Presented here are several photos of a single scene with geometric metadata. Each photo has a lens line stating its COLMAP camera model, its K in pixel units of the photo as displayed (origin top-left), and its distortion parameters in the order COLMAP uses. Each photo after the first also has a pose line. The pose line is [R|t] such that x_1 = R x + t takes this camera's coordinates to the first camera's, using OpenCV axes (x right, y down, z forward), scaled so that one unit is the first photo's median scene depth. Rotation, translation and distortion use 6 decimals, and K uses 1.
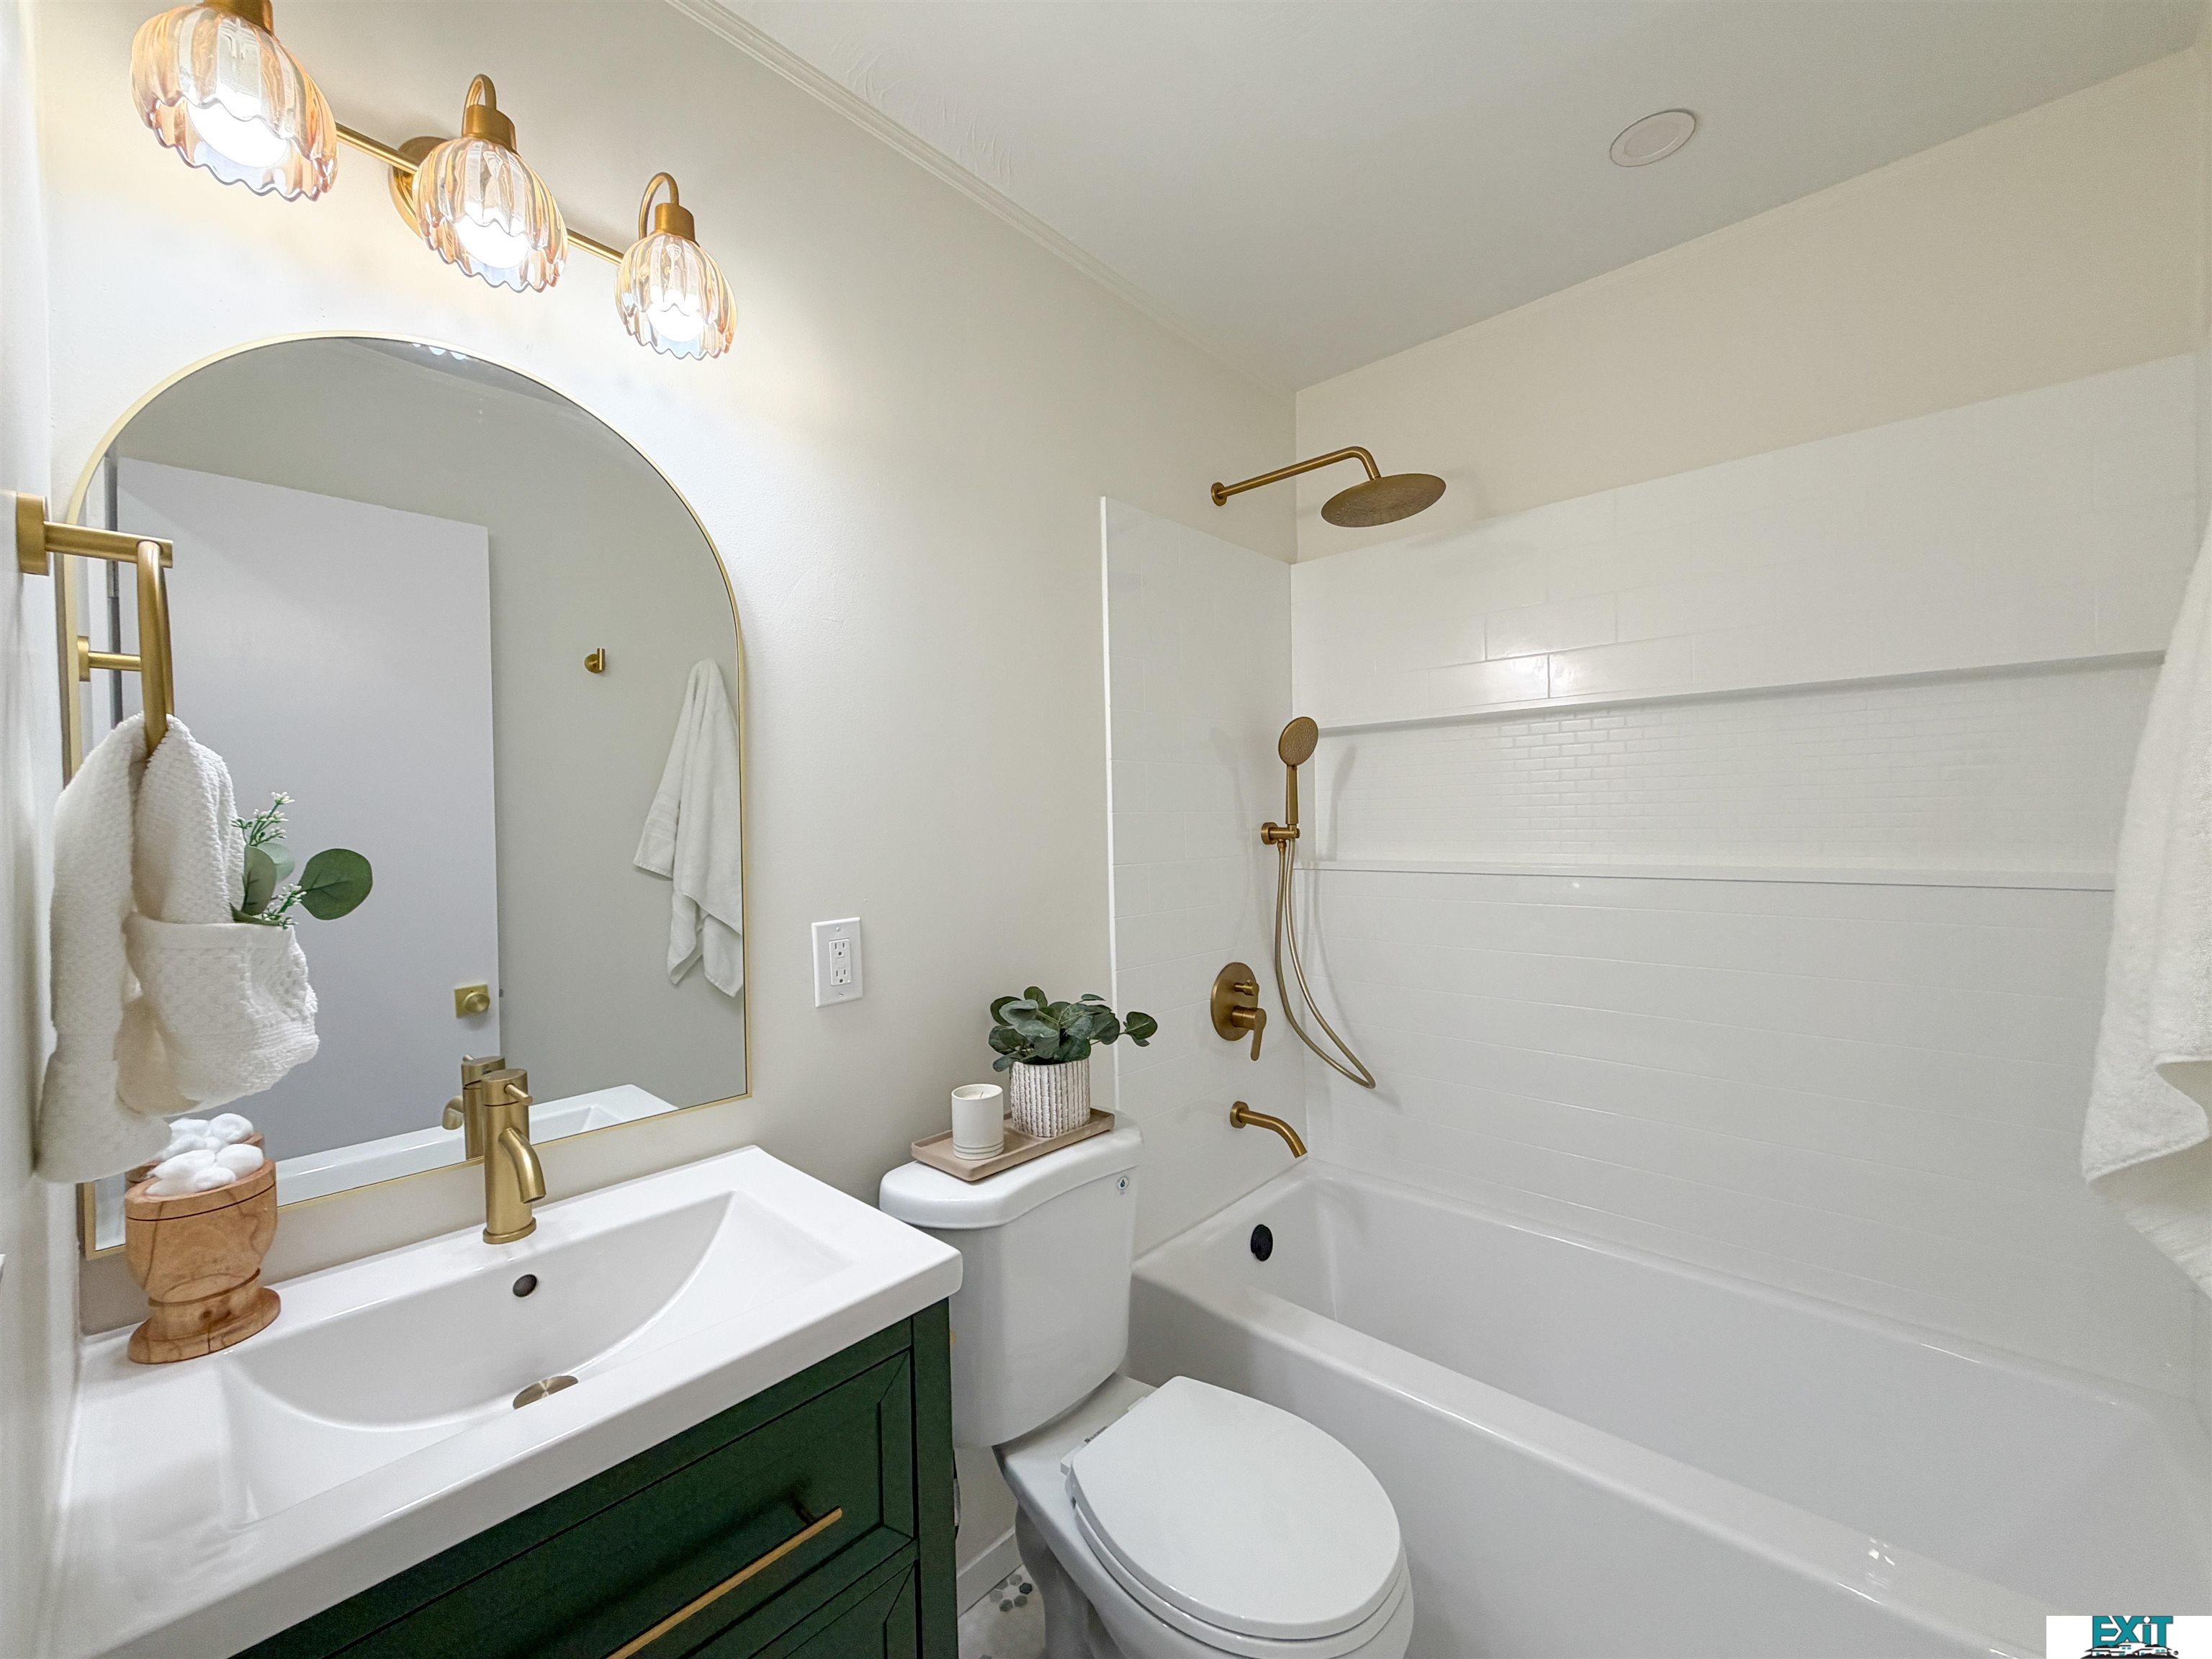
lens RADIAL K [[883.4, 0, 1101.0], [0, 883.4, 830.3], [0, 0, 1]] dist [0.001842, 0.000167]
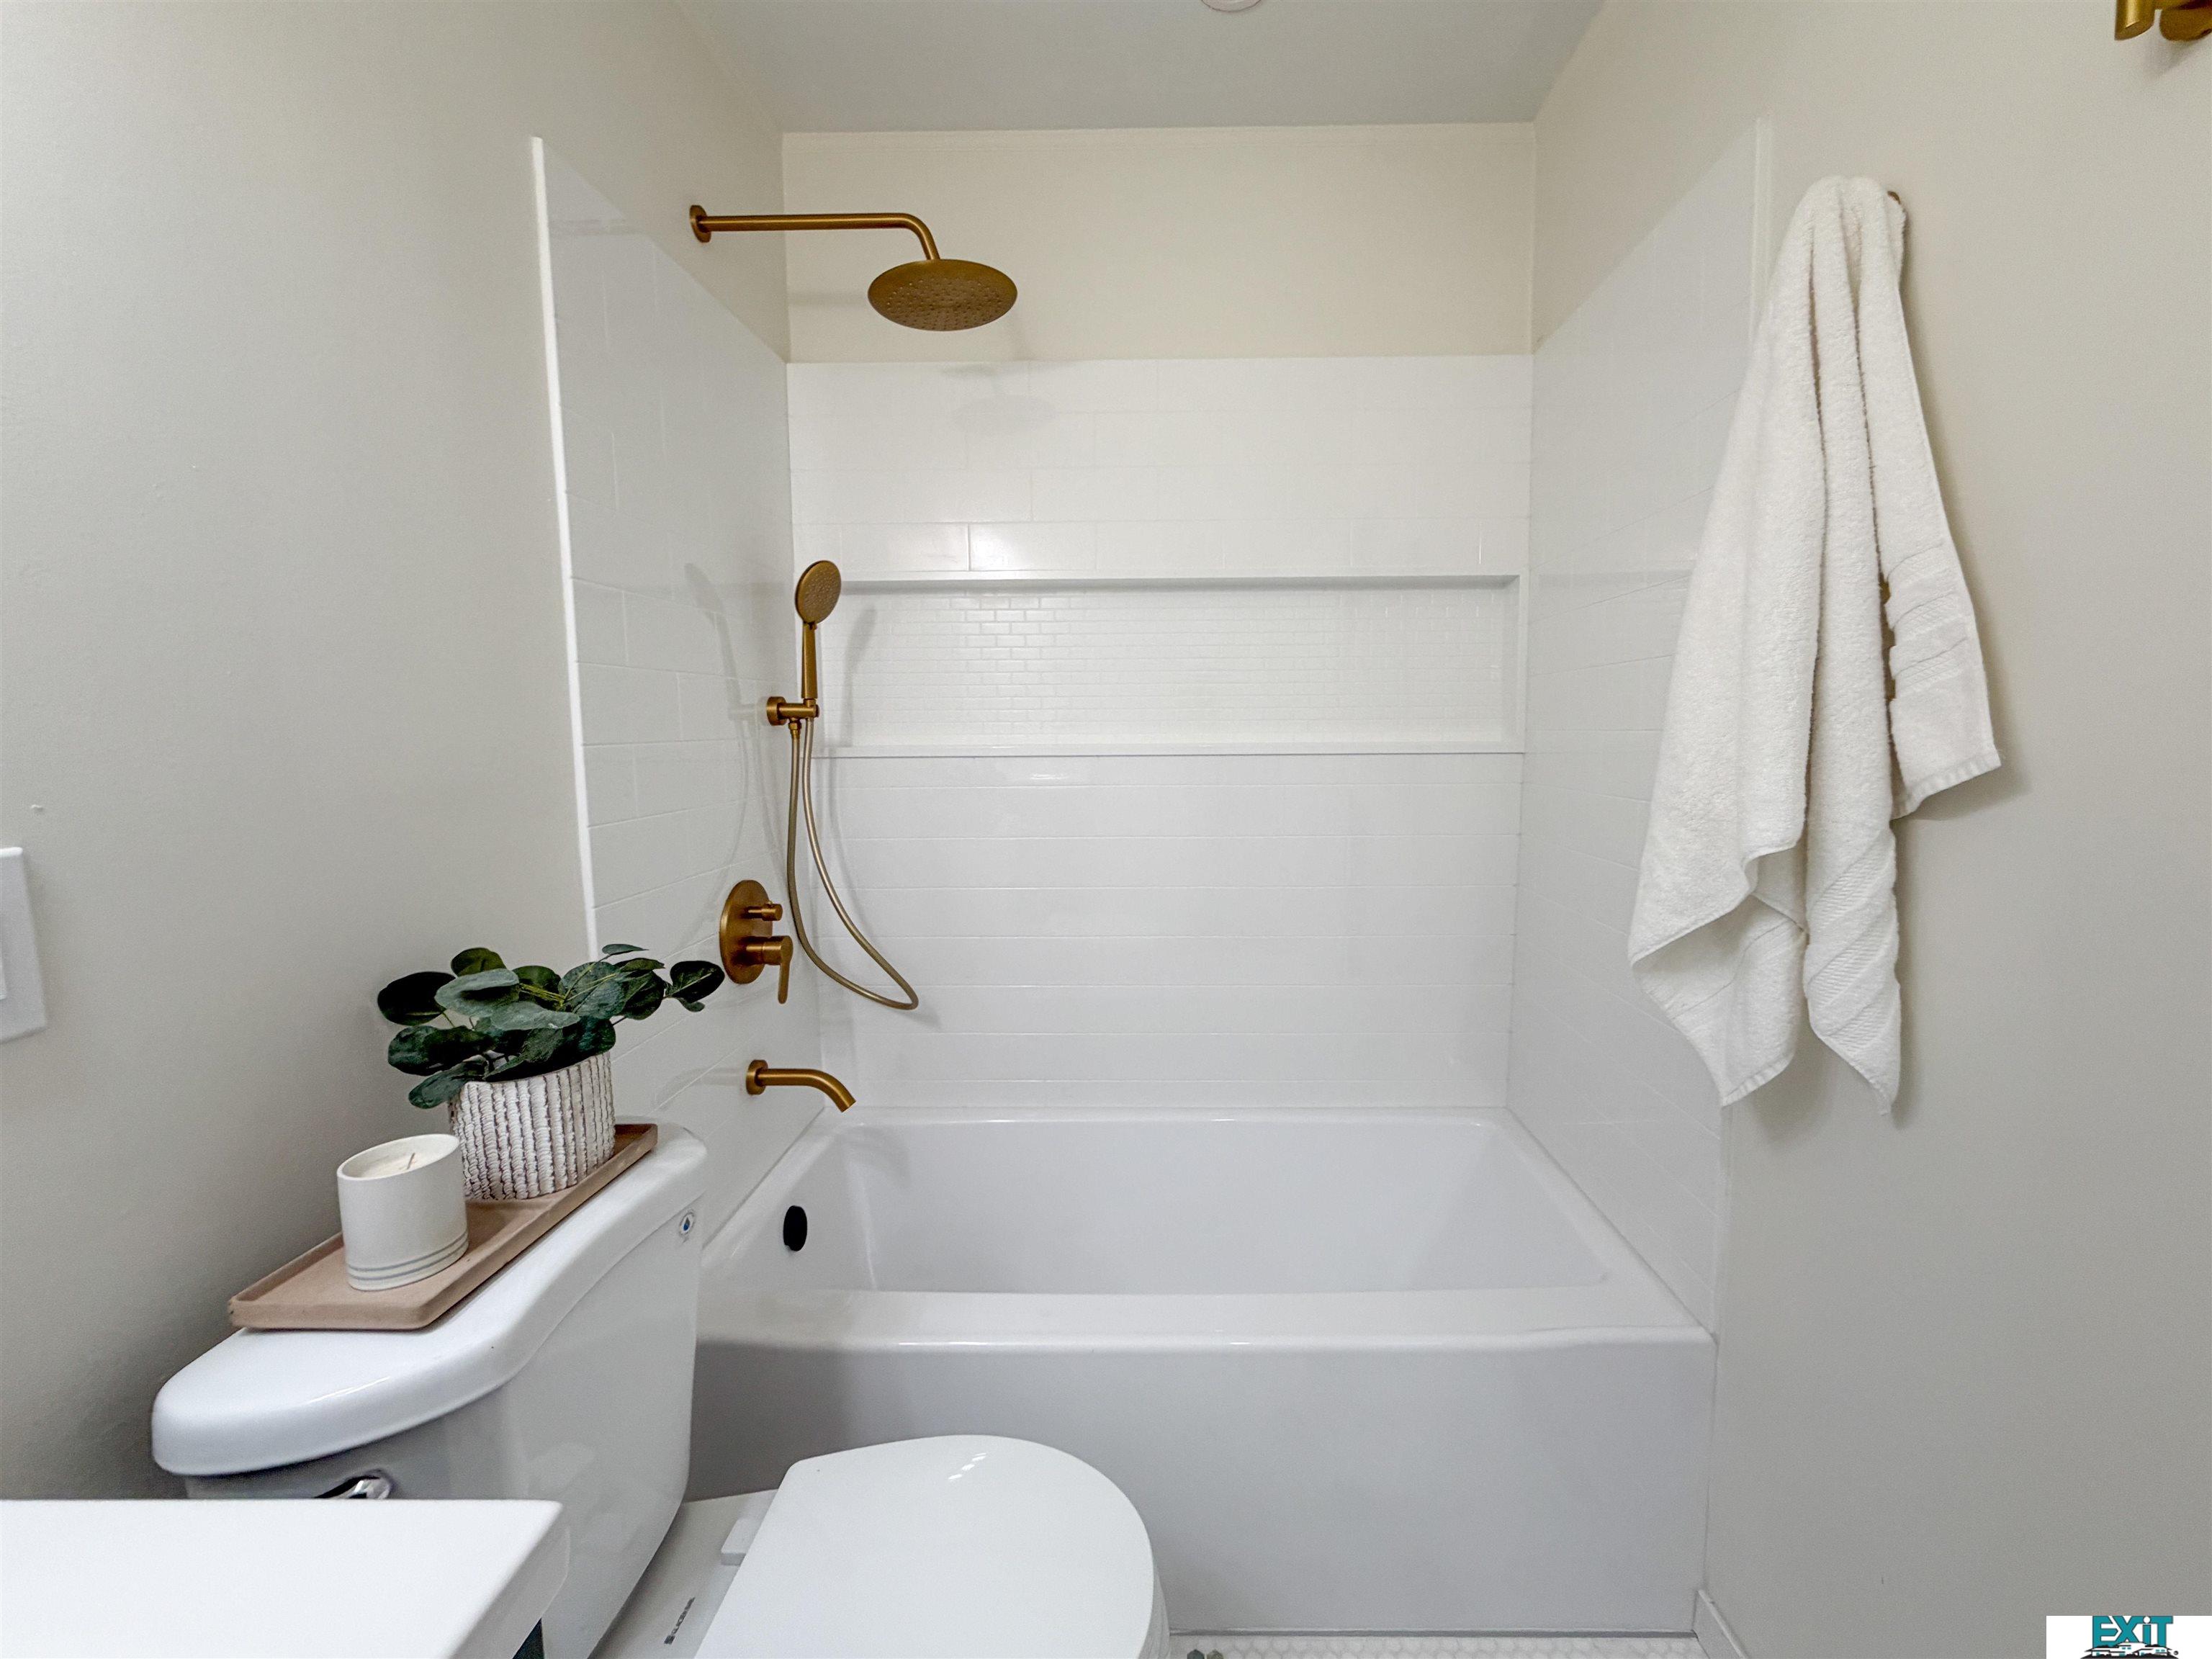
lens RADIAL K [[893.9, 0, 1109.6], [0, 893.9, 807.0], [0, 0, 1]] dist [0.002760, -0.004099]
pose [[0.746400, -0.046826, 0.663848, -0.134158], [0.002024, 0.997677, 0.068098, 0.040477], [-0.665494, -0.049485, 0.744761, 0.260101]]
